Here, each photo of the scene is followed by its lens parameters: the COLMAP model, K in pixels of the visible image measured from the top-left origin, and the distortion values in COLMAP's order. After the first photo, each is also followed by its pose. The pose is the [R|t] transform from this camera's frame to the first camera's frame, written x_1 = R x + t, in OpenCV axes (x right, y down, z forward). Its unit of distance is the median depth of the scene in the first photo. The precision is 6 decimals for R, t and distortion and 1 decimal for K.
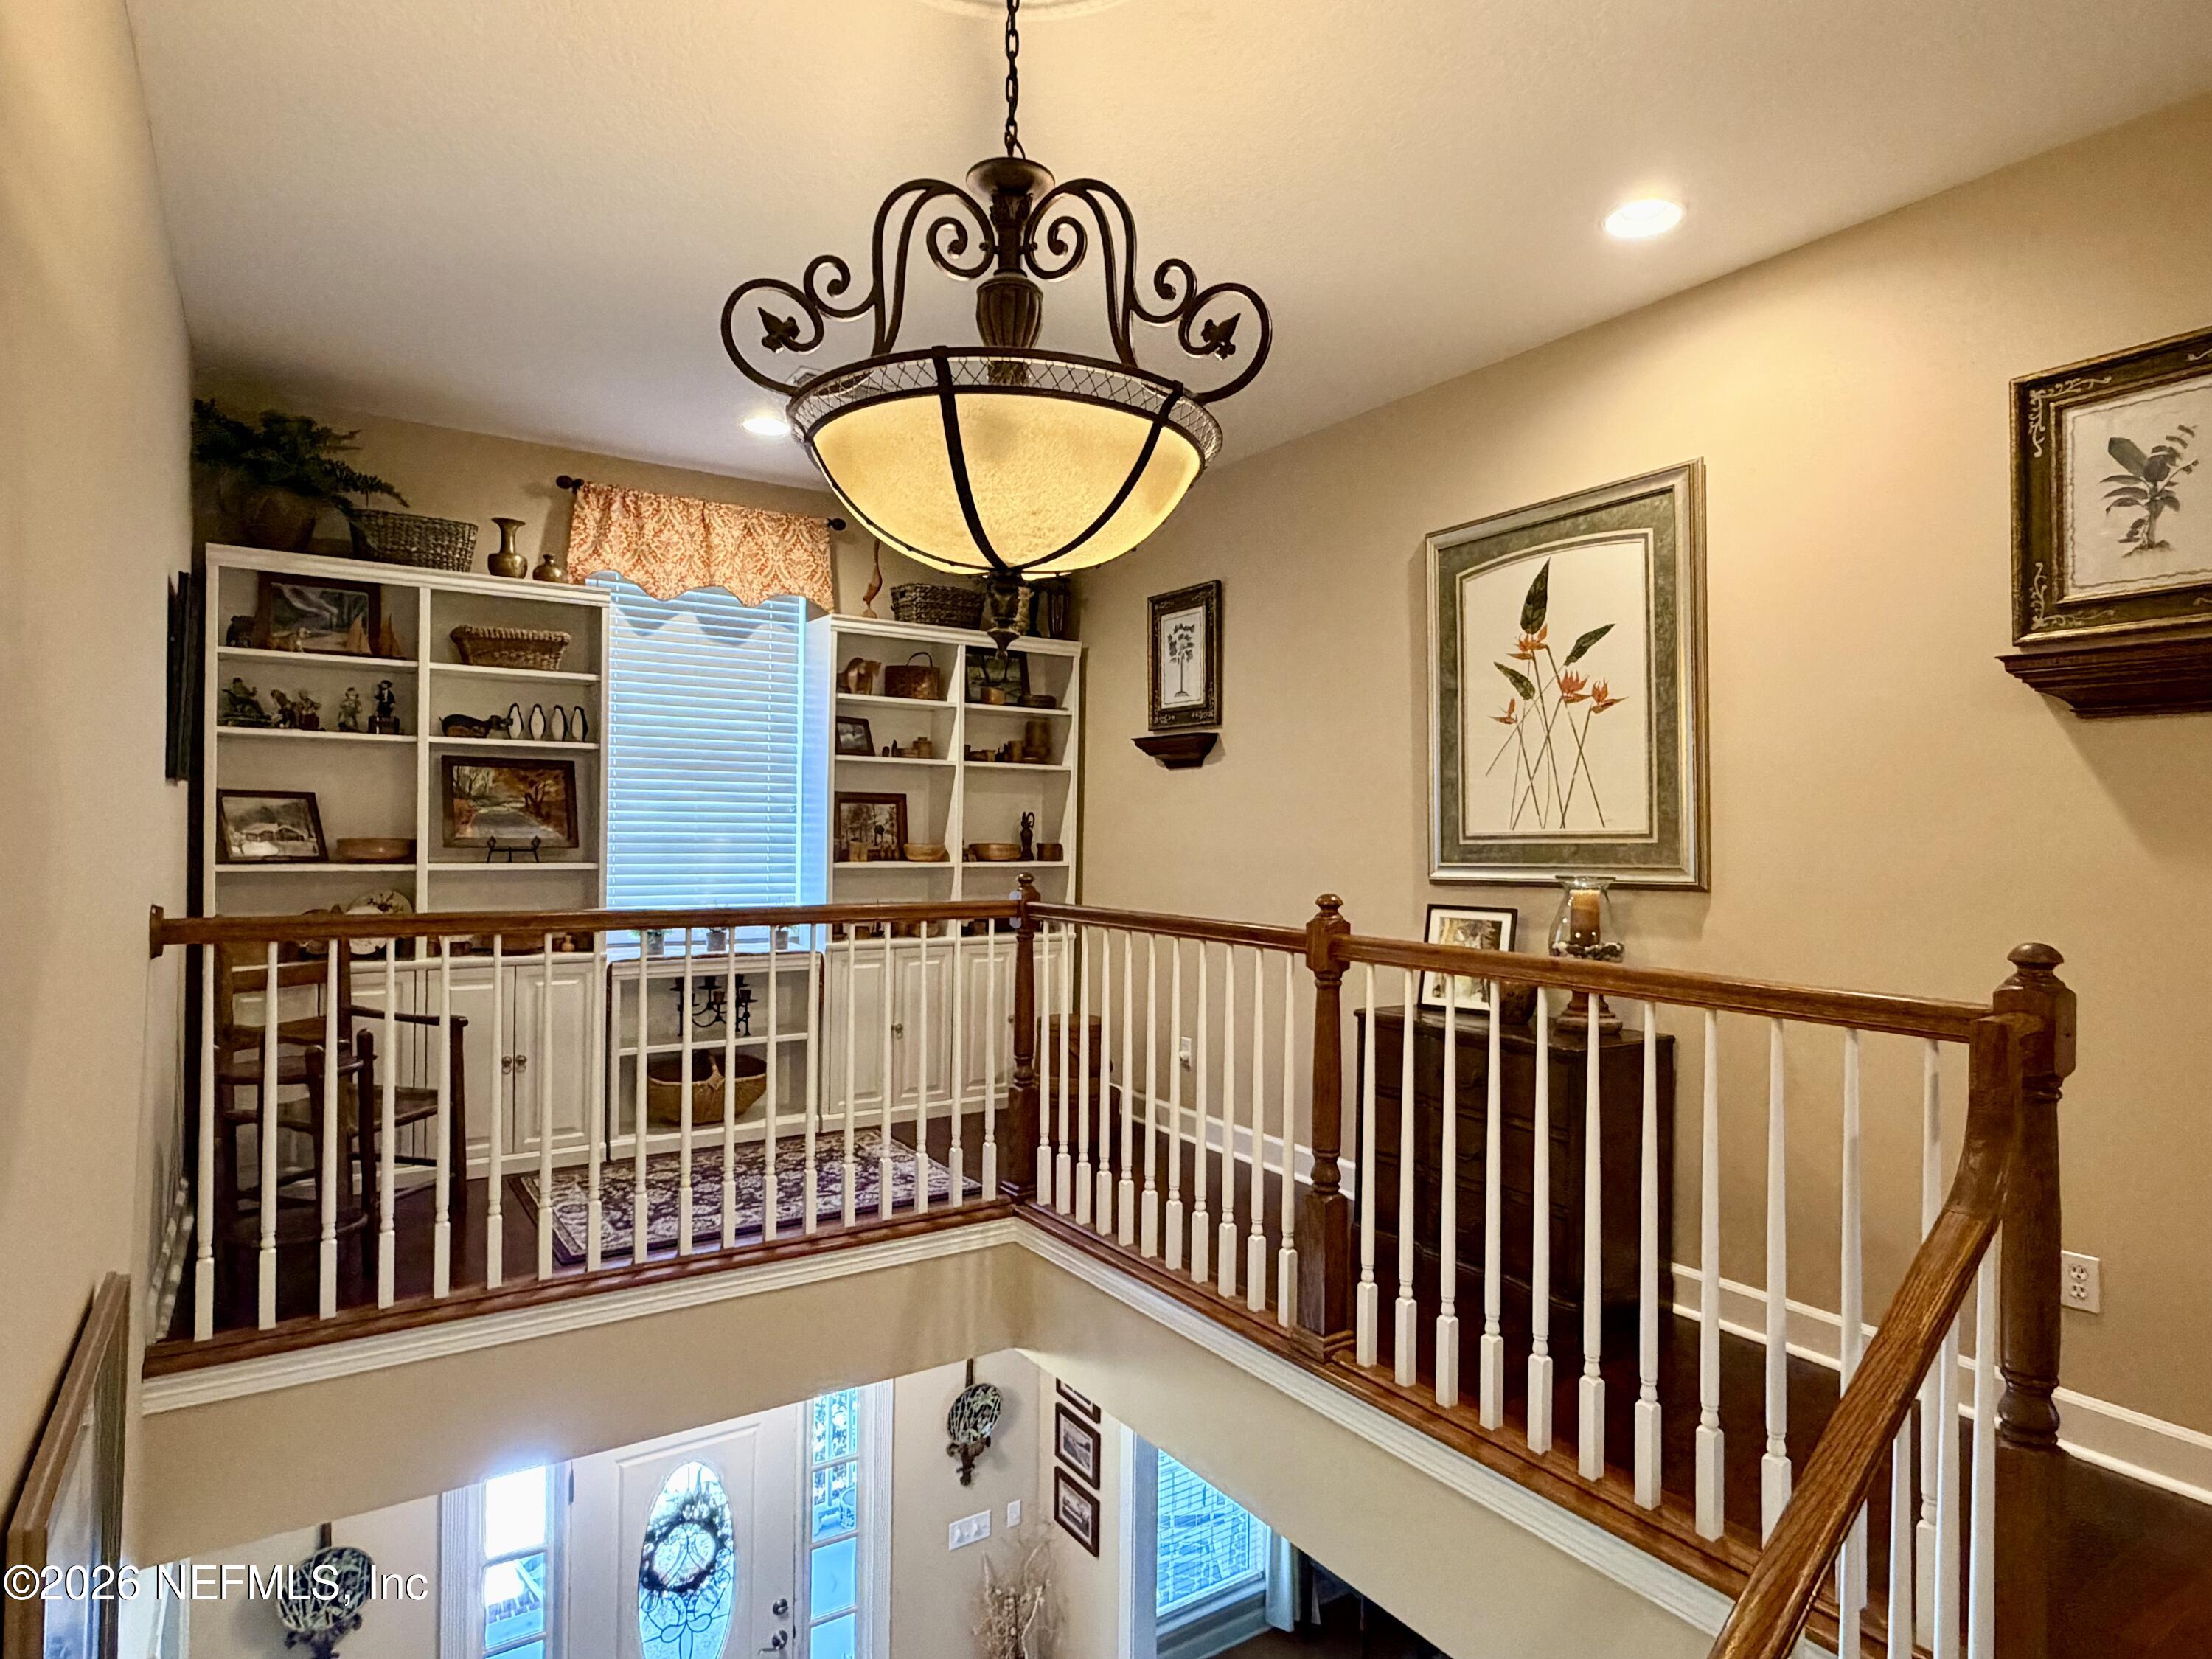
lens RADIAL K [[1218.6, 0, 1106.0], [0, 1218.6, 829.5], [0, 0, 1]] dist [0.000640, 0.000466]
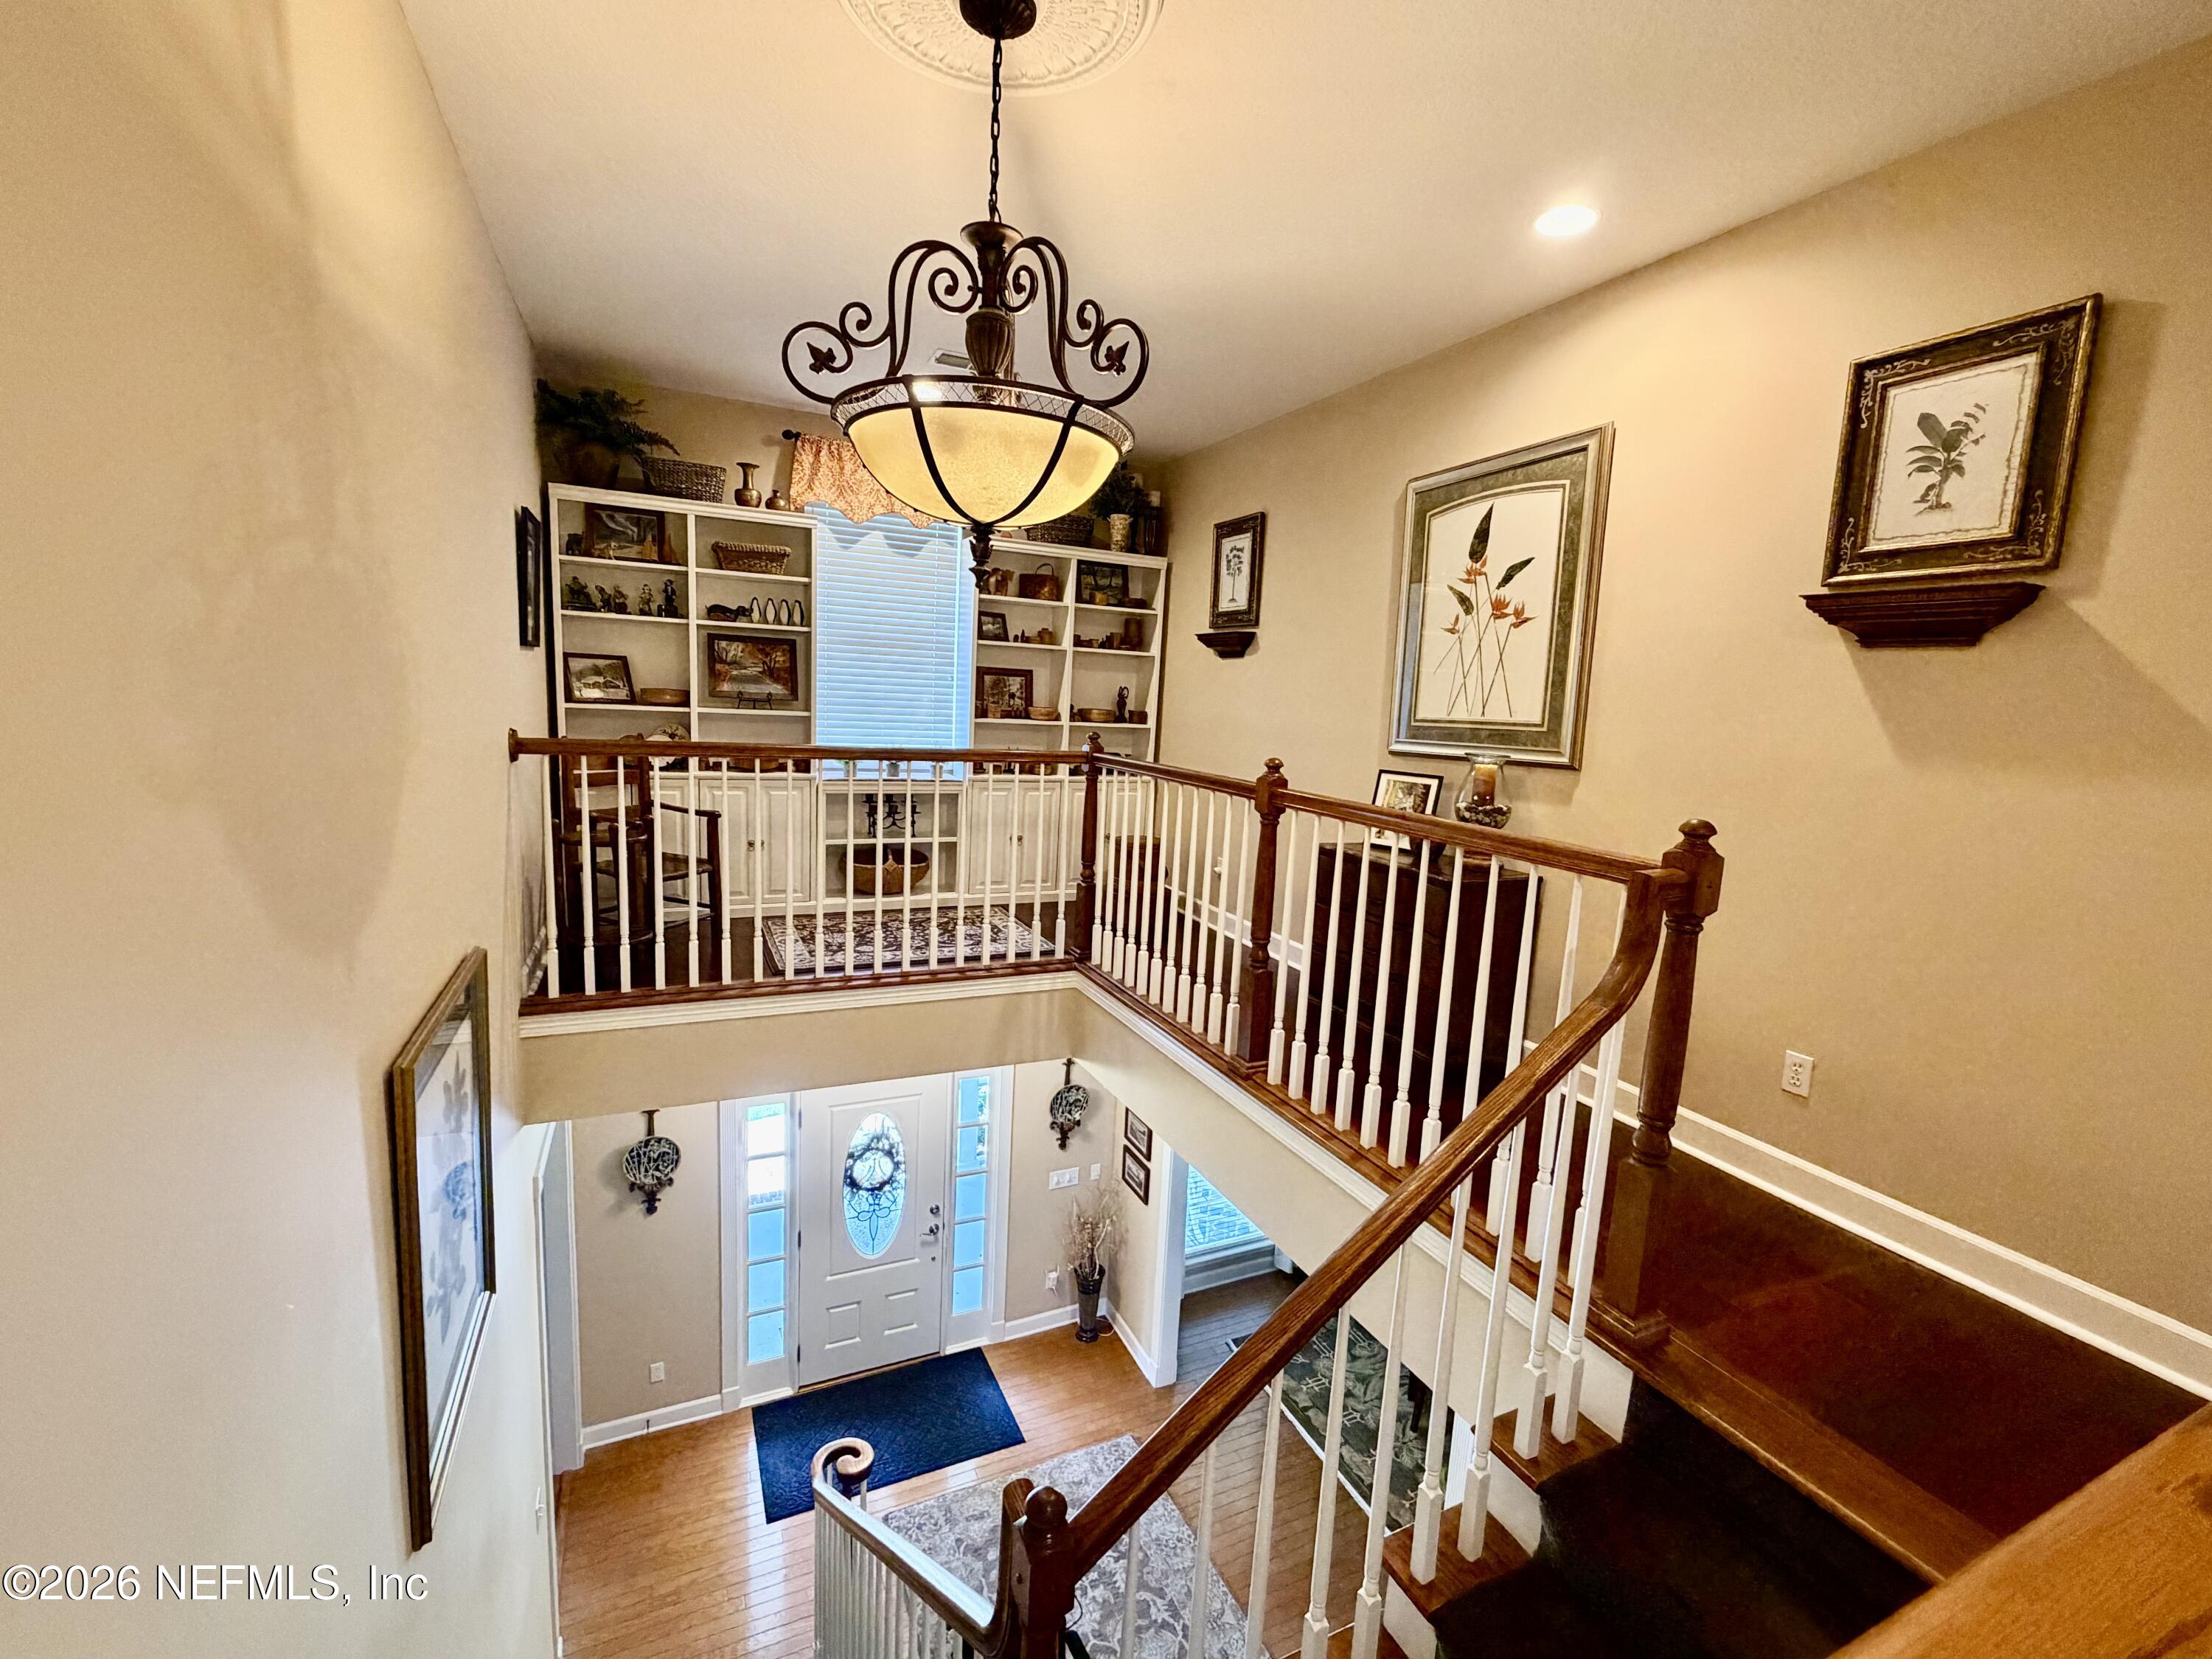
lens RADIAL K [[935.0, 0, 1106.0], [0, 935.0, 829.5], [0, 0, 1]] dist [-0.000156, 0.000205]
pose [[0.987158, 0.060184, -0.147974, 0.125537], [-0.038701, 0.988822, 0.143992, -0.009701], [0.154986, -0.136417, 0.978453, -0.061113]]
